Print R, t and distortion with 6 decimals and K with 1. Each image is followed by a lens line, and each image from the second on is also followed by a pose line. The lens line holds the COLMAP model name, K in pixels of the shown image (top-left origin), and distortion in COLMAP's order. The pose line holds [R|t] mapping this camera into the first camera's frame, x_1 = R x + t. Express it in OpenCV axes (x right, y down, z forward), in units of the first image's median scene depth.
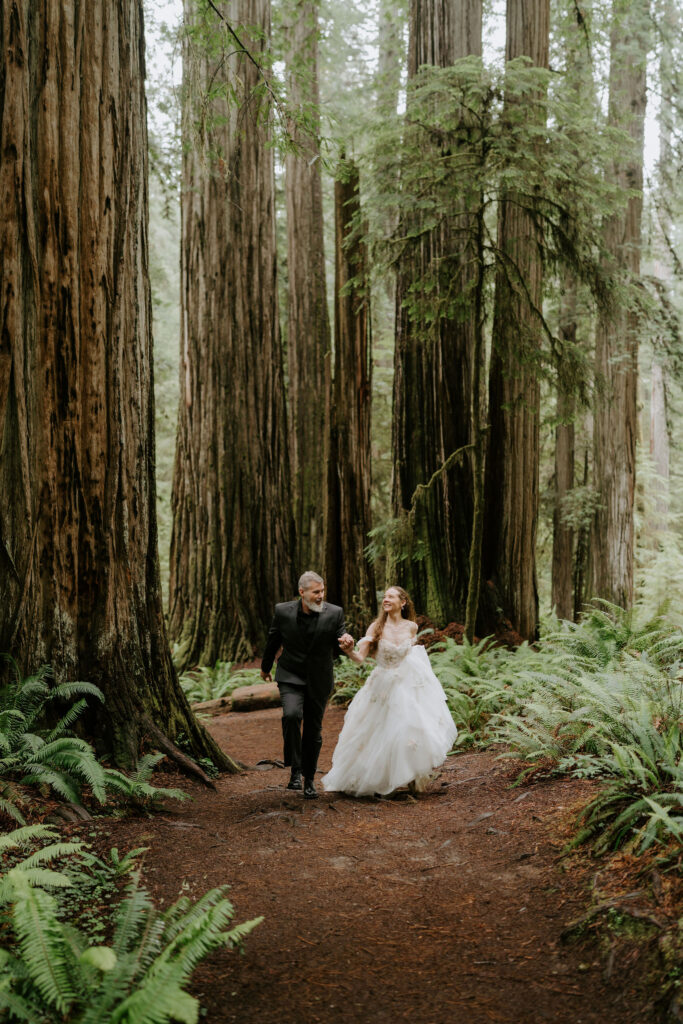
lens RADIAL K [[989.0, 0, 341.5], [0, 989.0, 512.0], [0, 0, 1]] dist [-0.000221, 0.016633]
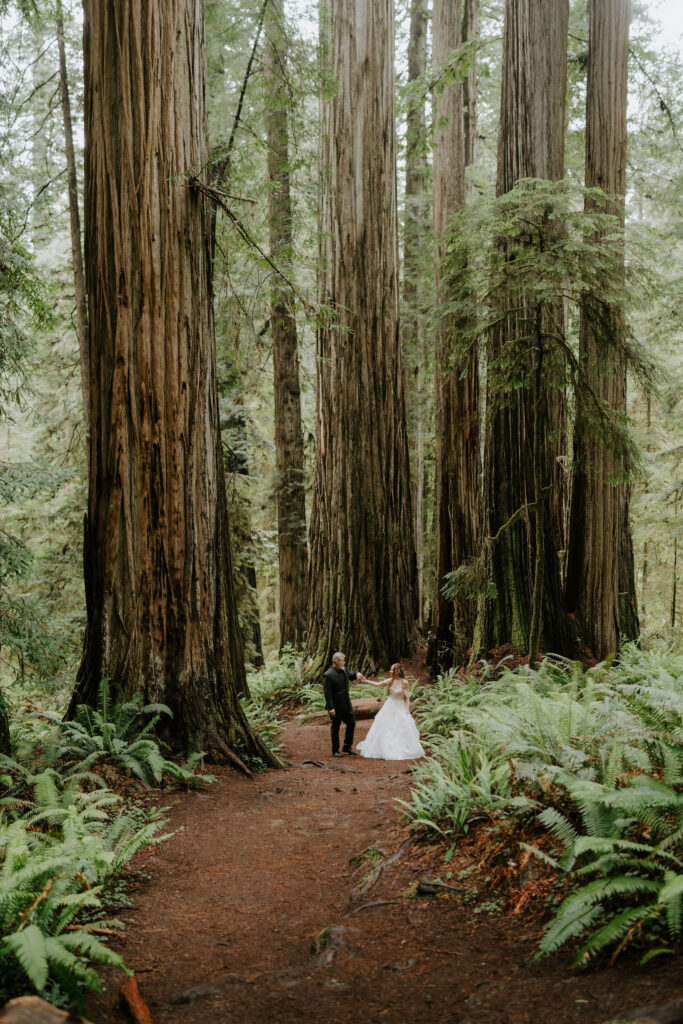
lens RADIAL K [[989.0, 0, 341.5], [0, 989.0, 512.0], [0, 0, 1]] dist [-0.000221, 0.016633]
pose [[0.980474, 0.000620, -0.196647, 0.287627], [-0.000949, 0.999998, -0.001578, -0.114337], [0.196646, 0.001734, 0.980473, -0.419422]]
